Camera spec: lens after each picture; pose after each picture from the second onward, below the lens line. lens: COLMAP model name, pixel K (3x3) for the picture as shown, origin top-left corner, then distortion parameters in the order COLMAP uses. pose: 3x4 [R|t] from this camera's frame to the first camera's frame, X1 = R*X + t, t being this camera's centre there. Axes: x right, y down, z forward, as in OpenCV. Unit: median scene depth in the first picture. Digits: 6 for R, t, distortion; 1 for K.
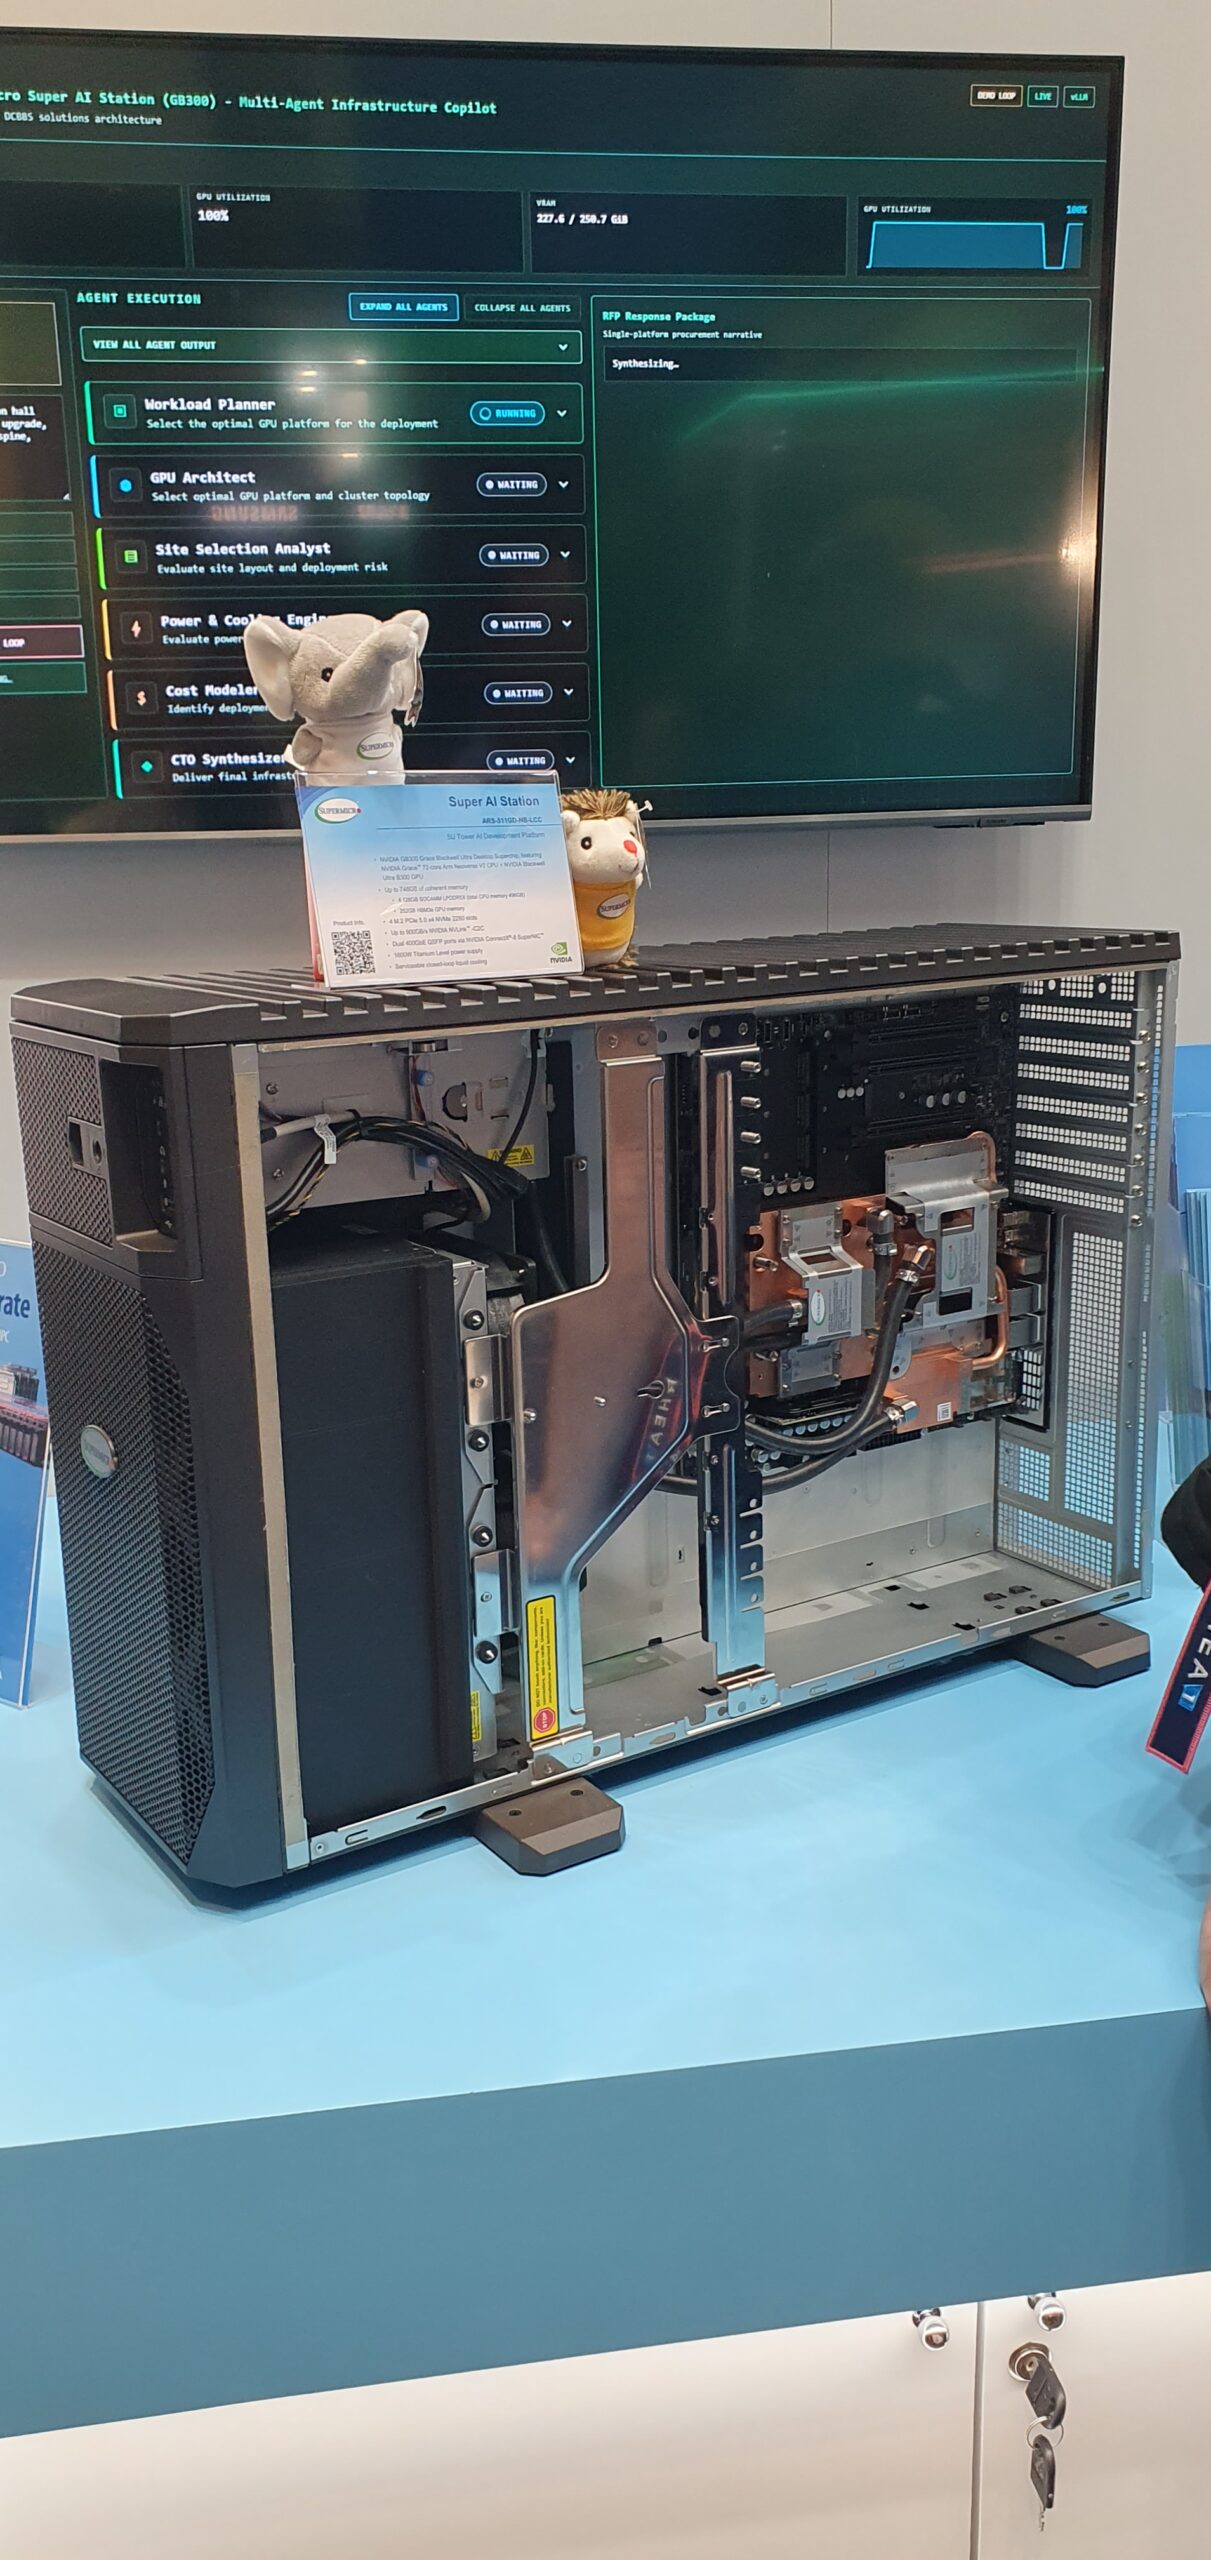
lens RADIAL K [[2047.2, 0, 548.8], [0, 2047.2, 1337.6], [0, 0, 1]] dist [0.009925, -0.025841]
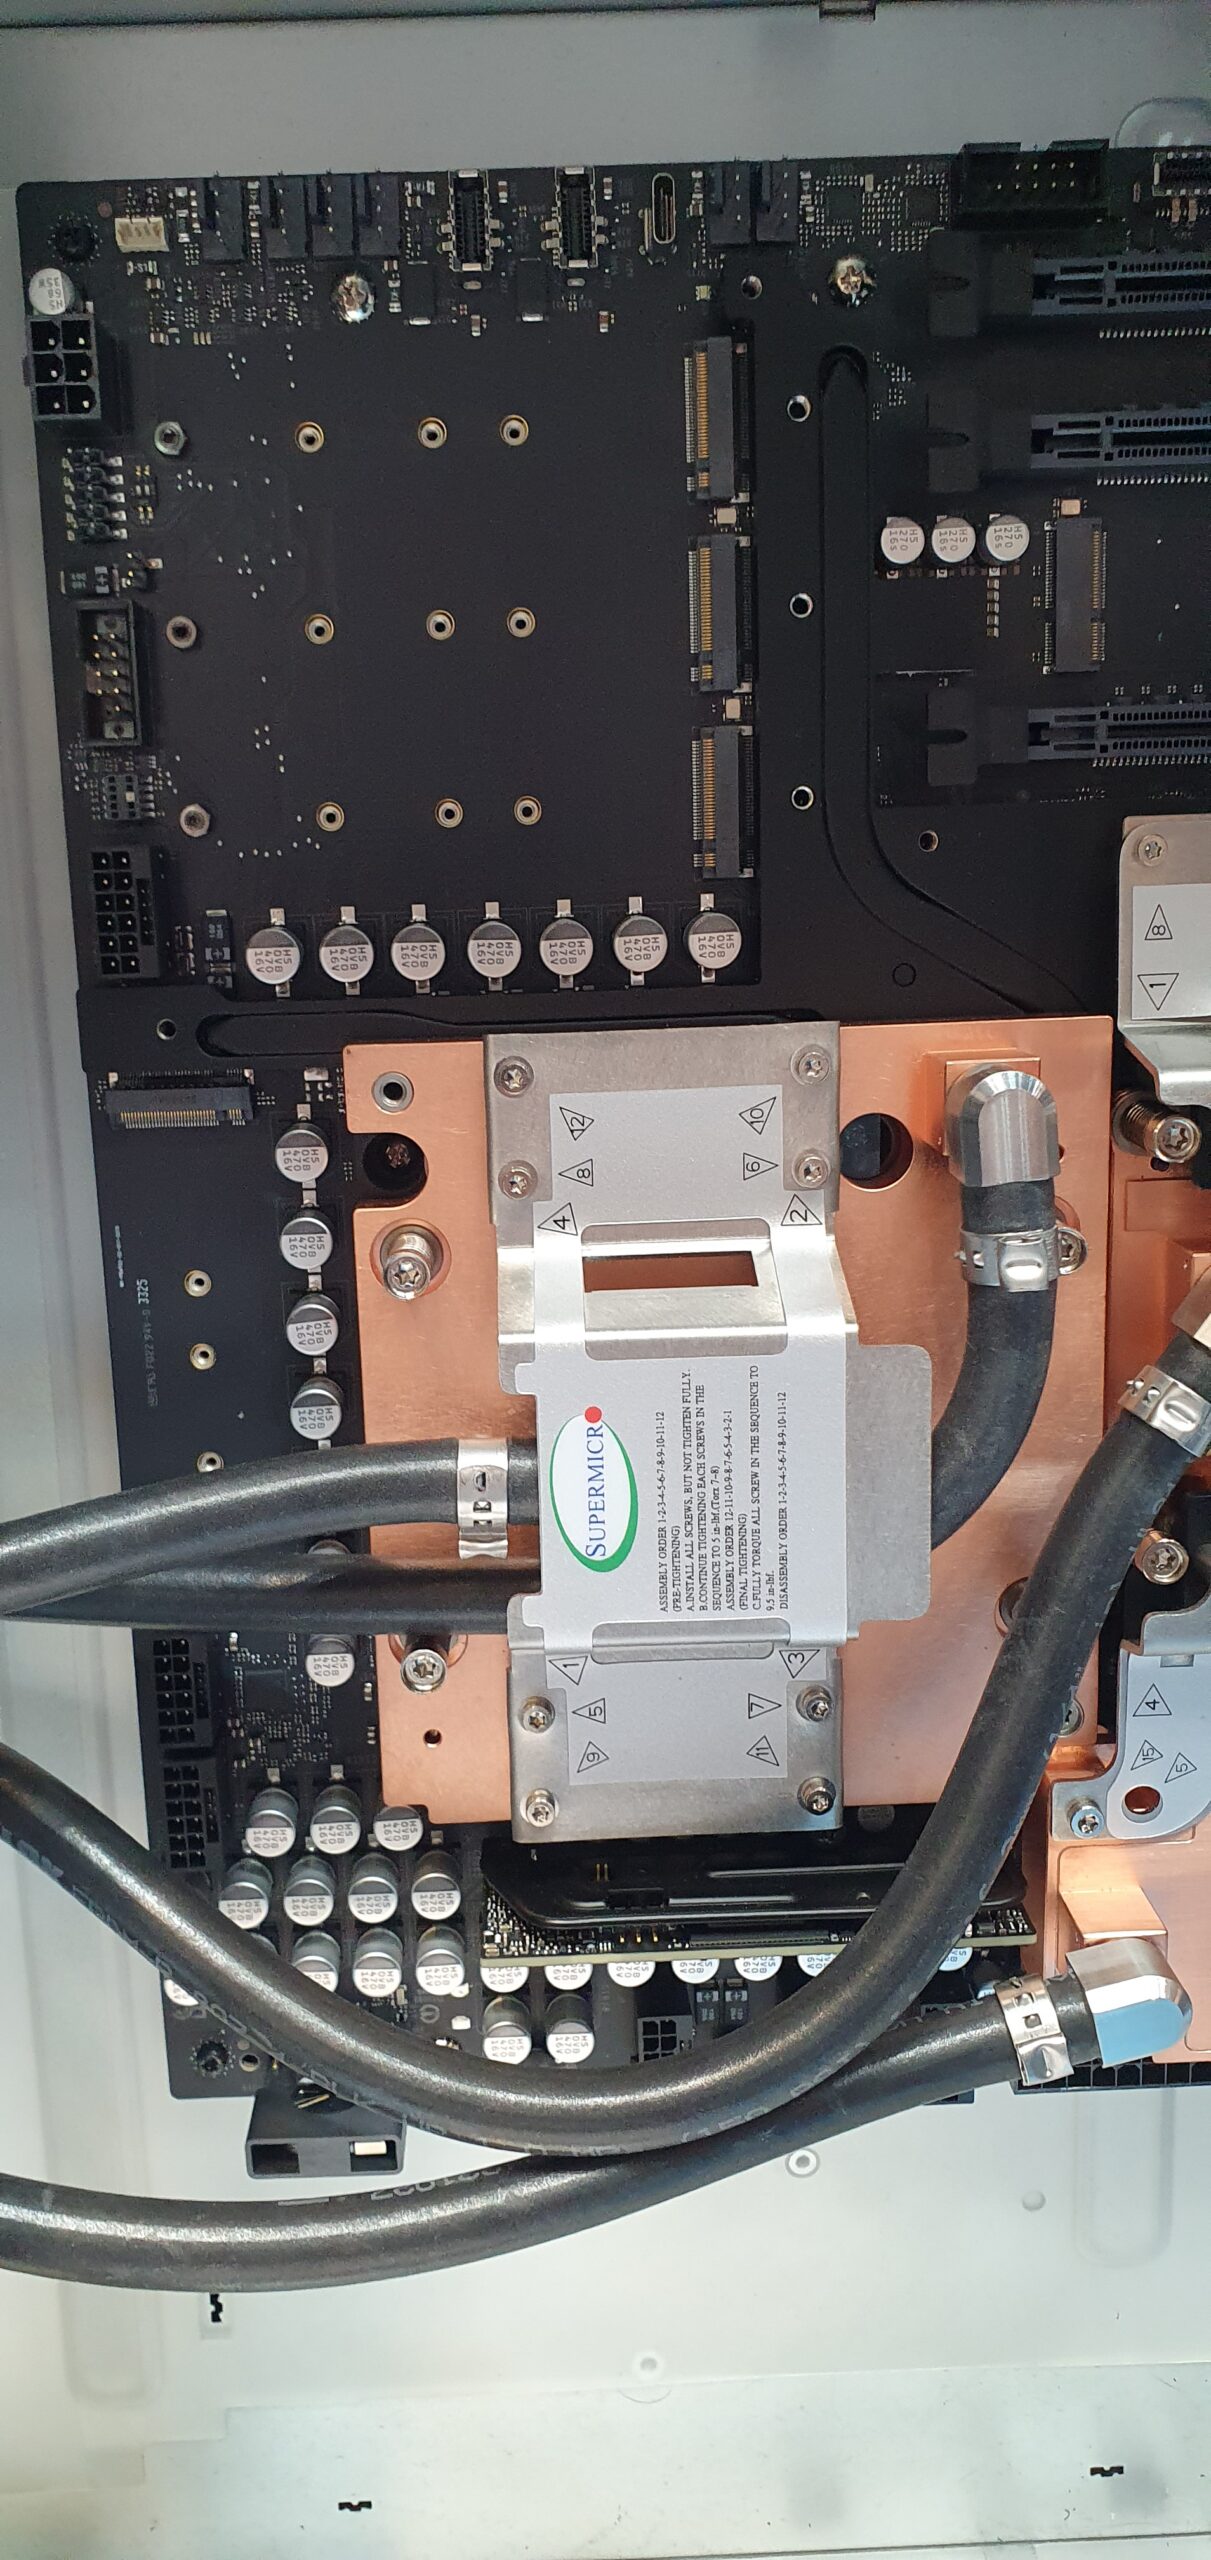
lens RADIAL K [[2047.2, 0, 579.8], [0, 2047.2, 1310.5], [0, 0, 1]] dist [0.009925, -0.025841]
pose [[0.862536, 0.104770, -0.495030, 0.248687], [-0.117792, 0.993026, 0.004927, -0.036389], [0.492094, 0.054061, 0.868862, 0.854565]]
